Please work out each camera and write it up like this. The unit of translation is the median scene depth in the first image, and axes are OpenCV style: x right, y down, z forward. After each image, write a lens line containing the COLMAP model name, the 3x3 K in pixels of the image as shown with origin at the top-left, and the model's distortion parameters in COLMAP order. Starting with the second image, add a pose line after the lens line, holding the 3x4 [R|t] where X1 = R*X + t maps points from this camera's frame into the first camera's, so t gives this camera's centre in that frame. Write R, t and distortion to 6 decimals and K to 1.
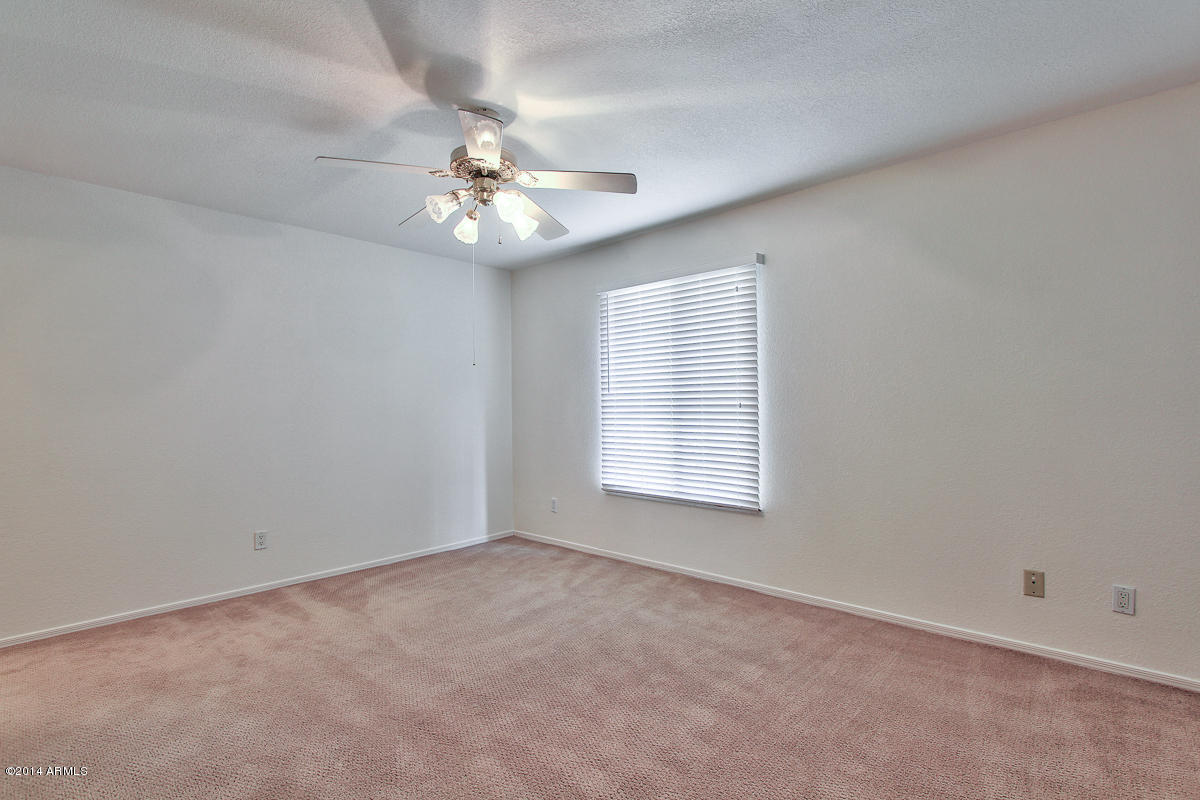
lens RADIAL K [[563.4, 0, 600.3], [0, 563.4, 400.5], [0, 0, 1]] dist [-0.018162, 0.002262]
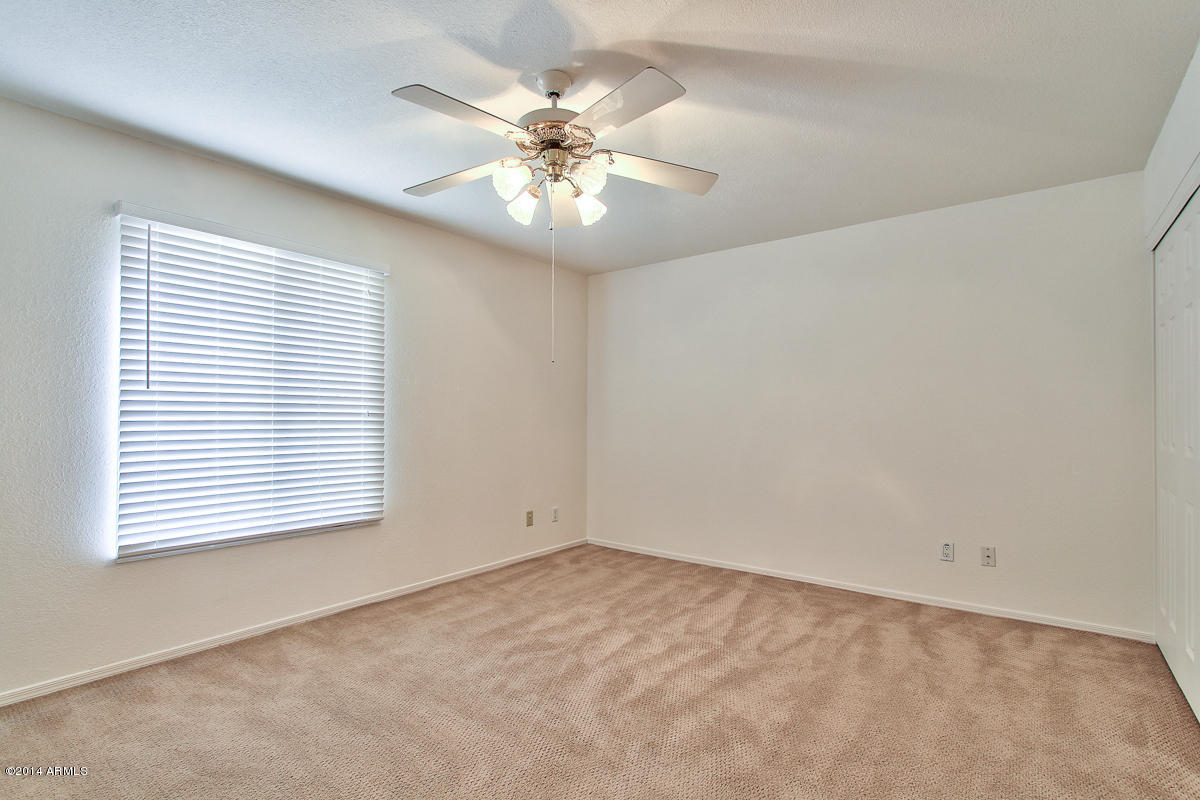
lens RADIAL K [[563.4, 0, 596.6], [0, 563.4, 409.5], [0, 0, 1]] dist [-0.018162, 0.002262]
pose [[-0.093160, 0.025472, 0.995325, -0.742794], [-0.010432, 0.999593, -0.026558, 0.022269], [-0.995597, -0.012858, -0.092856, 0.698992]]
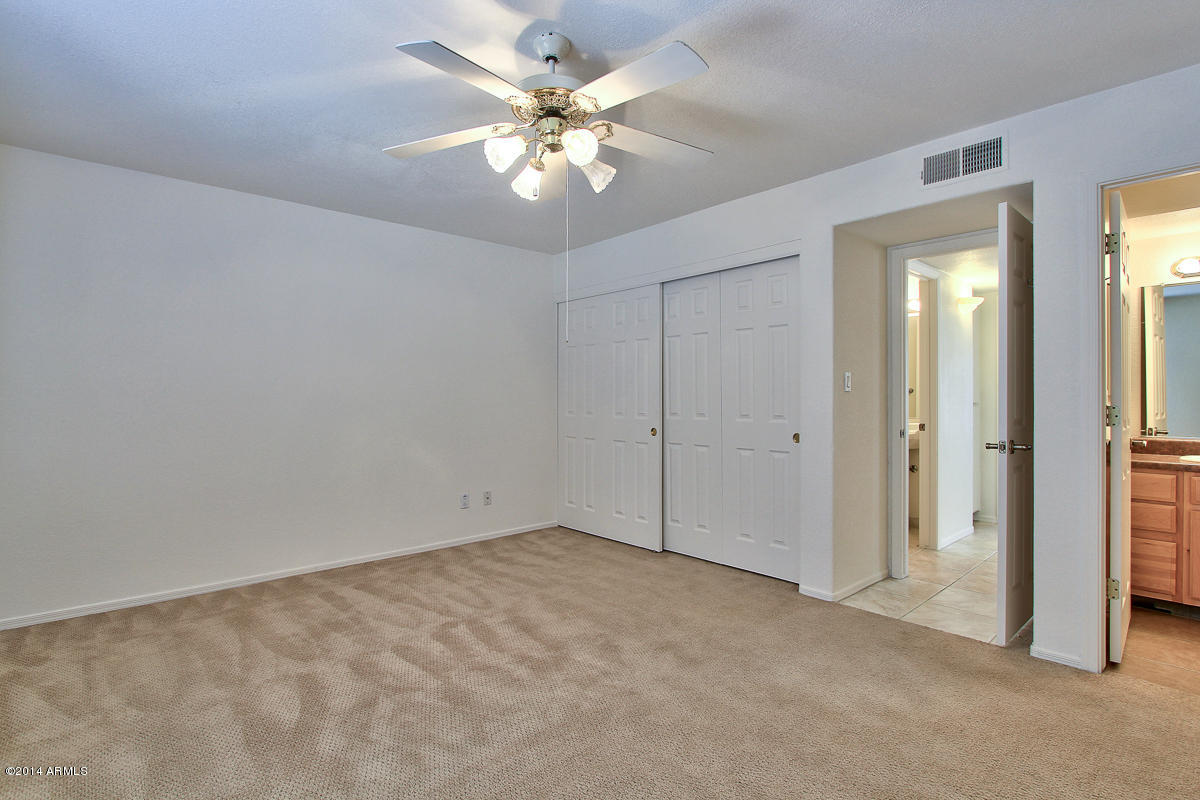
lens RADIAL K [[563.4, 0, 595.2], [0, 563.4, 396.6], [0, 0, 1]] dist [-0.018162, 0.002262]
pose [[-0.996010, 0.016803, 0.087641, -0.232748], [0.015535, 0.999765, -0.015129, 0.022942], [-0.087875, -0.013708, -0.996037, 1.258083]]
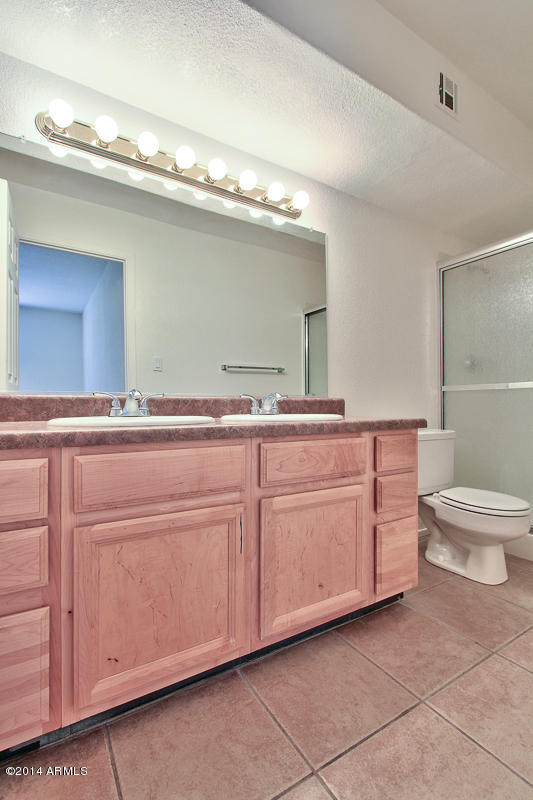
lens RADIAL K [[375.6, 0, 266.7], [0, 375.6, 400.9], [0, 0, 1]] dist [-0.018162, 0.002262]
pose [[-0.254623, 0.008301, -0.967005, -0.811009], [0.017453, 0.999840, 0.003987, 0.103889], [0.966883, -0.015862, -0.254727, 0.570577]]
